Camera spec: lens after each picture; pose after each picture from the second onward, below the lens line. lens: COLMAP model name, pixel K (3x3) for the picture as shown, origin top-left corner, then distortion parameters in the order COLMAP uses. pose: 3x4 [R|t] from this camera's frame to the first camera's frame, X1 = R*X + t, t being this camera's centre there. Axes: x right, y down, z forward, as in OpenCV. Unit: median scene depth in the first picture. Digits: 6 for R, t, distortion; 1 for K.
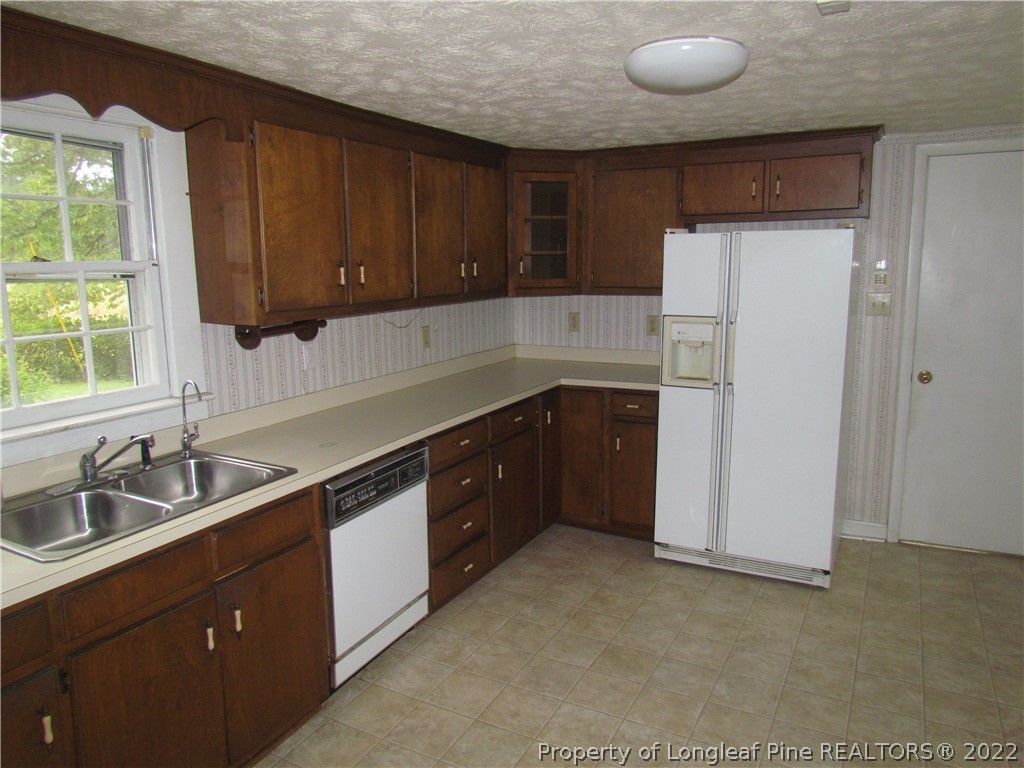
lens RADIAL K [[725.1, 0, 509.6], [0, 725.1, 395.8], [0, 0, 1]] dist [-0.027491, -0.000382]
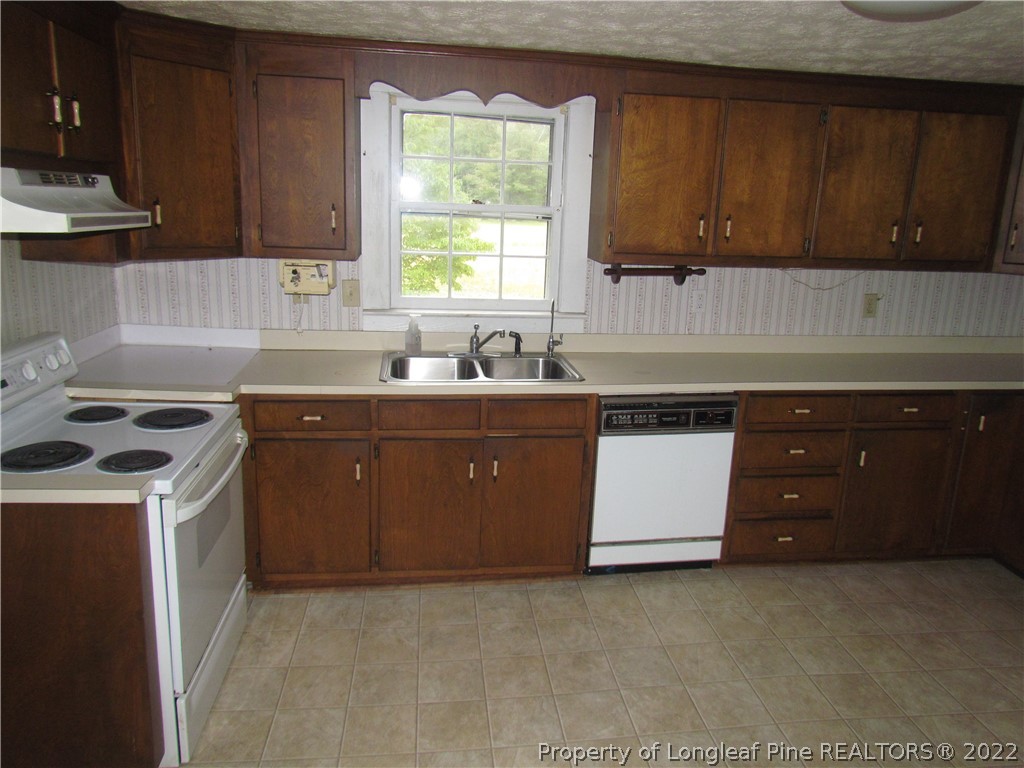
lens RADIAL K [[720.0, 0, 514.3], [0, 720.0, 394.7], [0, 0, 1]] dist [-0.026002, -0.002665]
pose [[0.573178, 0.231835, -0.785952, 0.458166], [-0.189478, 0.970647, 0.148132, -0.025215], [0.797224, 0.064015, 0.600281, 0.123021]]
